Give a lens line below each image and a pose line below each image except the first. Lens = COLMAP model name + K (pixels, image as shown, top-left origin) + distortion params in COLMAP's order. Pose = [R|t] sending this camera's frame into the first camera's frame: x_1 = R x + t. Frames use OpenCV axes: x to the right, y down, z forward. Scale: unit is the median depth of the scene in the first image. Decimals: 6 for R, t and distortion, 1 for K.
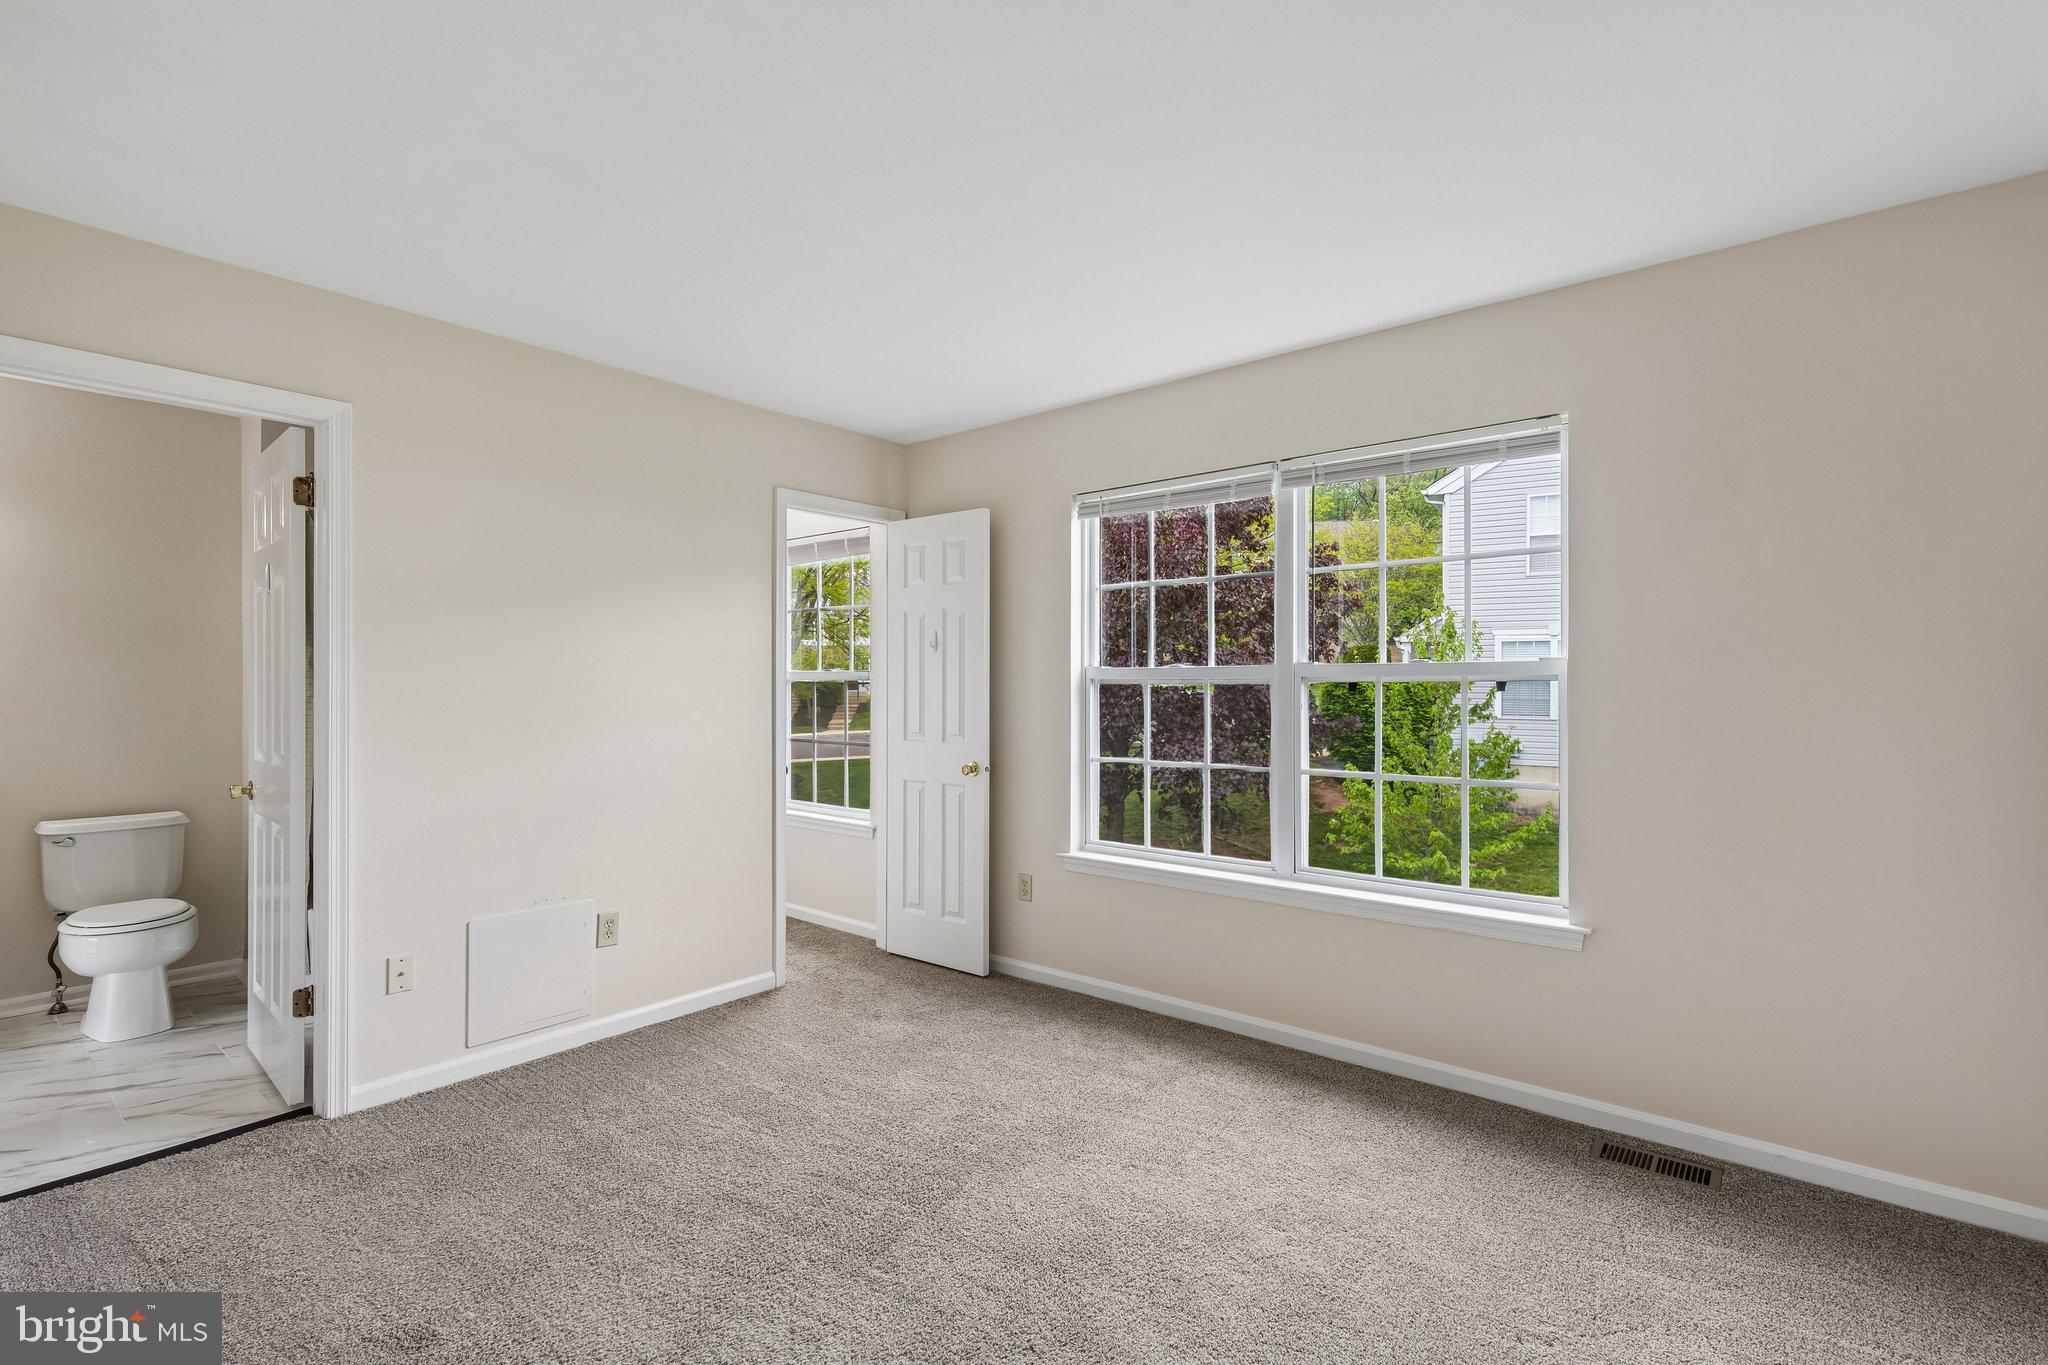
lens RADIAL K [[929.0, 0, 1027.7], [0, 929.0, 656.7], [0, 0, 1]] dist [0.008824, -0.001333]
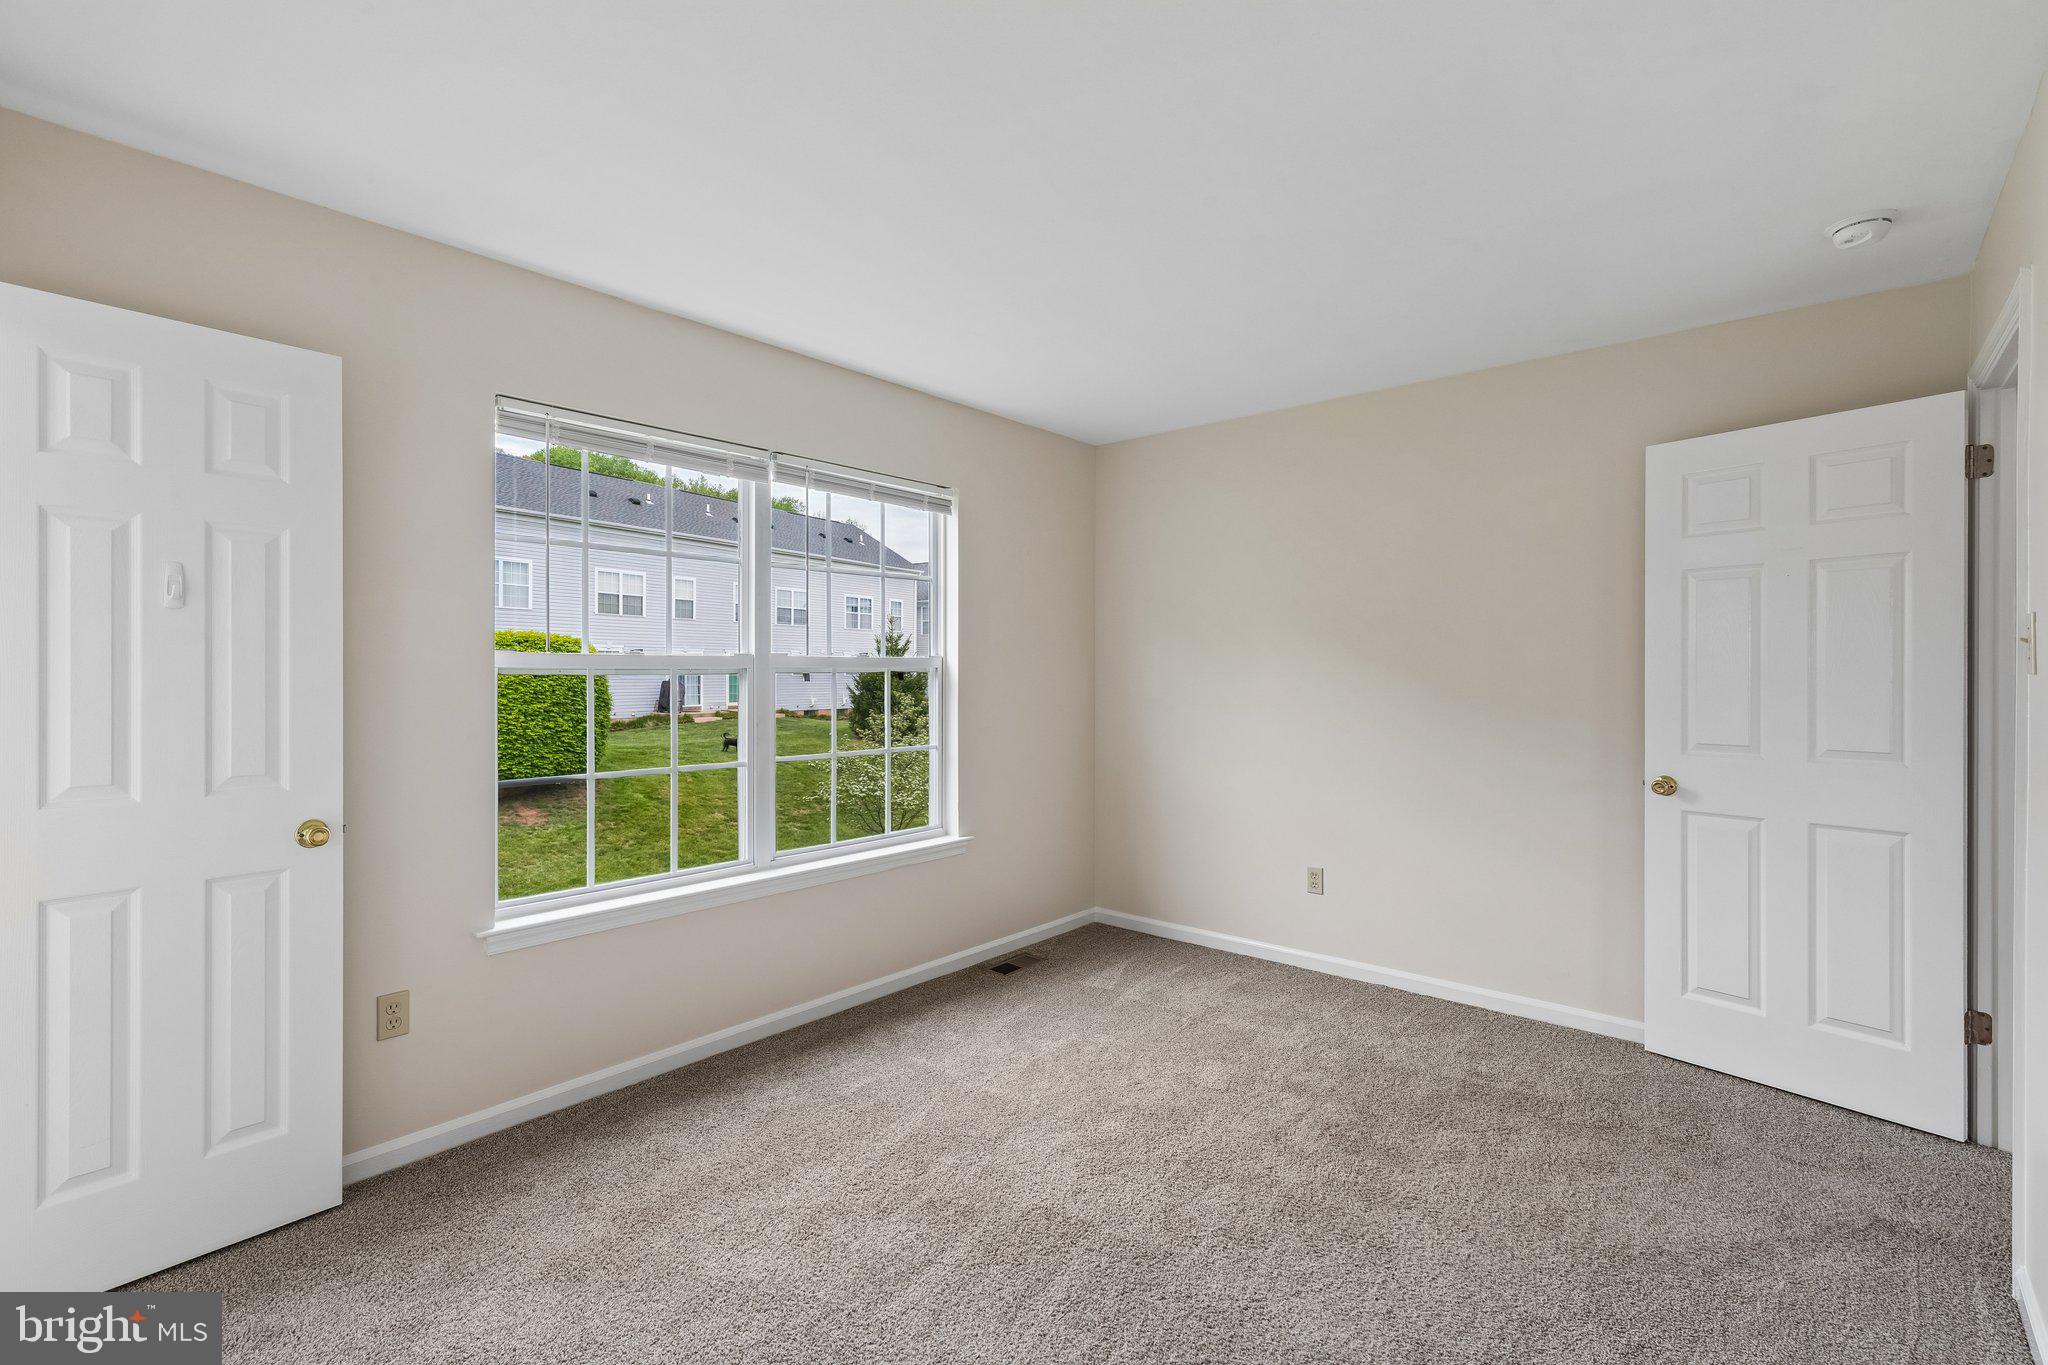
lens RADIAL K [[929.0, 0, 1027.7], [0, 929.0, 656.7], [0, 0, 1]] dist [0.008824, -0.001333]
pose [[0.020622, 0.029190, 0.999361, -0.752535], [-0.013087, 0.999496, -0.028924, 0.037341], [-0.999702, -0.012482, 0.020993, 0.732183]]
